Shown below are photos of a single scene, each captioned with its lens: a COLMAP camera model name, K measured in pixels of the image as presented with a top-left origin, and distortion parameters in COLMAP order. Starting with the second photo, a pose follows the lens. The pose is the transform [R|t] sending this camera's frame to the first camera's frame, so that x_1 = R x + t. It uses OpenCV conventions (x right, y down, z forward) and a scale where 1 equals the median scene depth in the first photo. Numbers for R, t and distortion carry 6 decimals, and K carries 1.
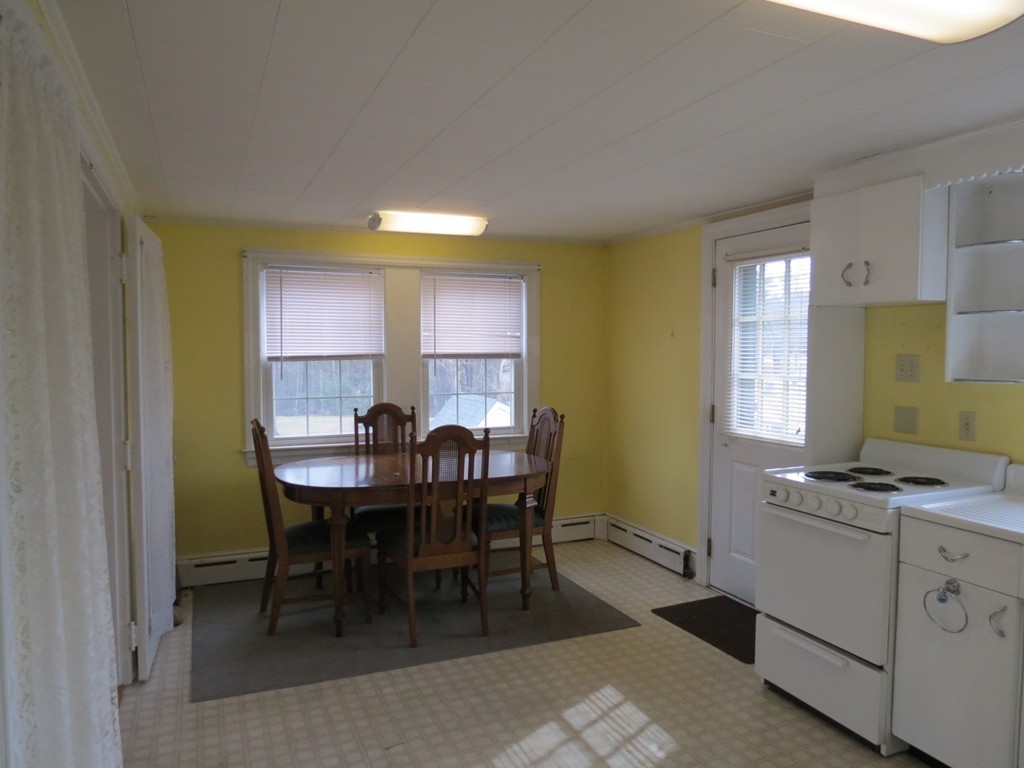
lens RADIAL K [[727.0, 0, 515.2], [0, 727.0, 382.9], [0, 0, 1]] dist [-0.036302, 0.019932]
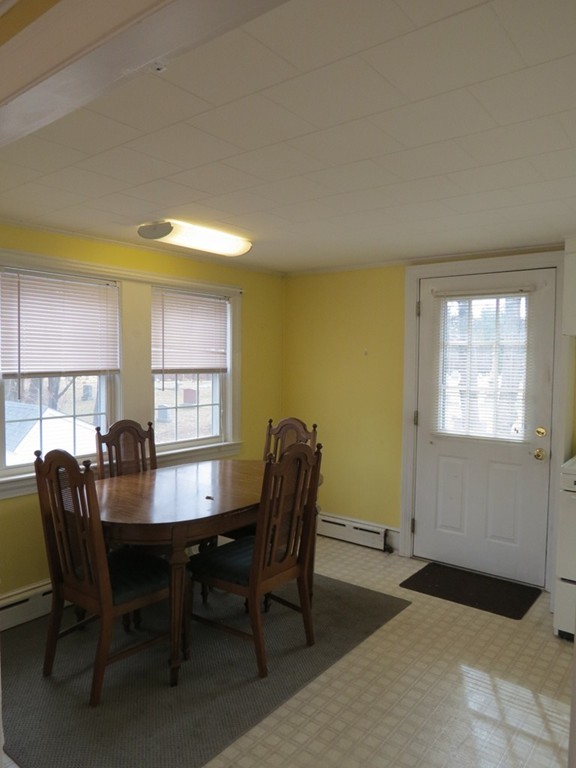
lens RADIAL K [[545.3, 0, 291.4], [0, 545.3, 382.5], [0, 0, 1]] dist [-0.036302, 0.019932]
pose [[0.878936, -0.010336, 0.476828, -0.359372], [0.013874, 0.999896, -0.003900, -0.017934], [-0.476739, 0.010044, 0.878988, 0.279014]]
